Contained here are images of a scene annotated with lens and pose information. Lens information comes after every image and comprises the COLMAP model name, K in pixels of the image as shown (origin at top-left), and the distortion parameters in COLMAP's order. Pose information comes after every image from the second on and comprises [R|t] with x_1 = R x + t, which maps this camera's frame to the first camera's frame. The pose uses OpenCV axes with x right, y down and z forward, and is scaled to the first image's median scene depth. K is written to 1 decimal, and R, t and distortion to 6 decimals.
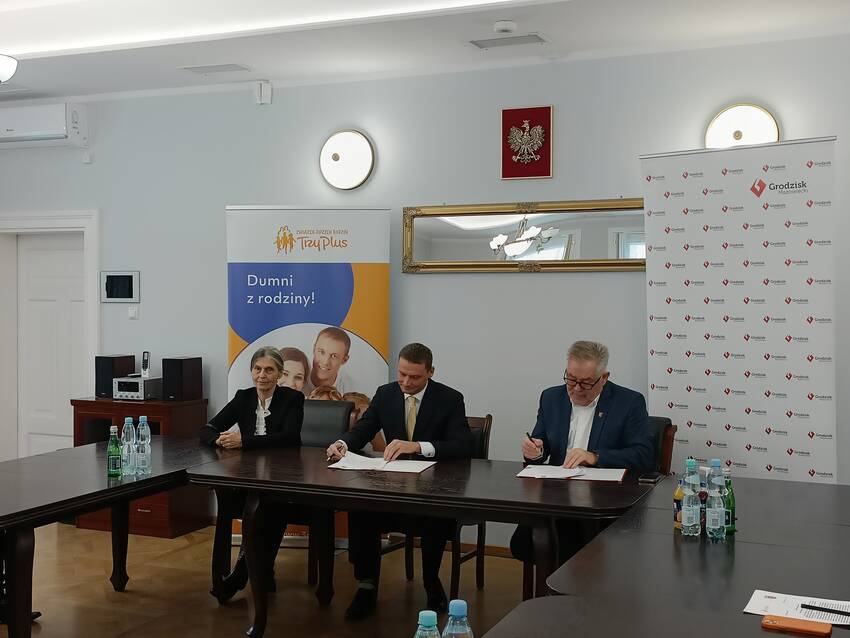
lens RADIAL K [[1050.8, 0, 425.0], [0, 1050.8, 319.0], [0, 0, 1]] dist [0.044203, 0.032897]
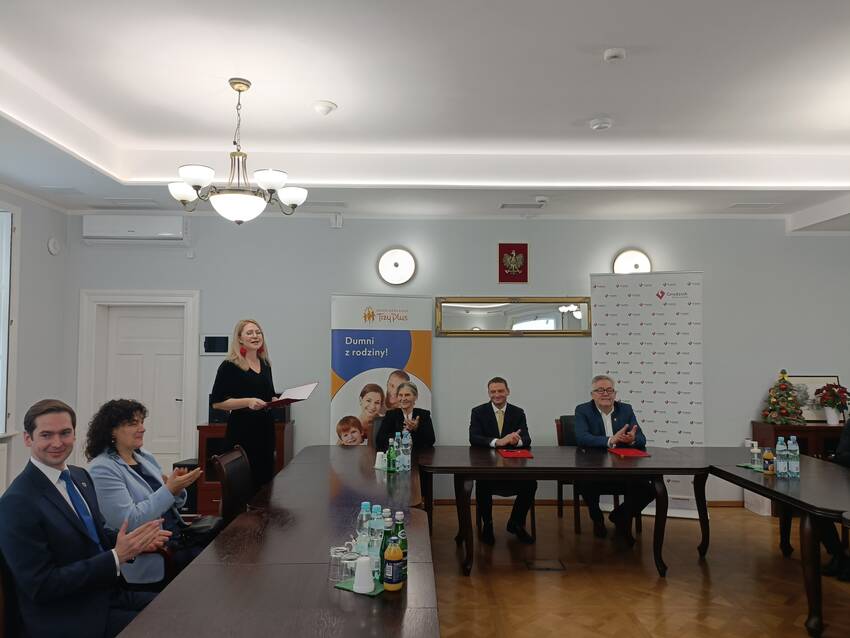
lens RADIAL K [[626.8, 0, 418.9], [0, 626.8, 323.0], [0, 0, 1]] dist [0.021240, -0.002975]
pose [[0.906689, 0.017807, 0.421423, -0.467713], [0.009977, 0.997923, -0.063633, -0.003022], [-0.421681, 0.061900, 0.904629, 0.123805]]
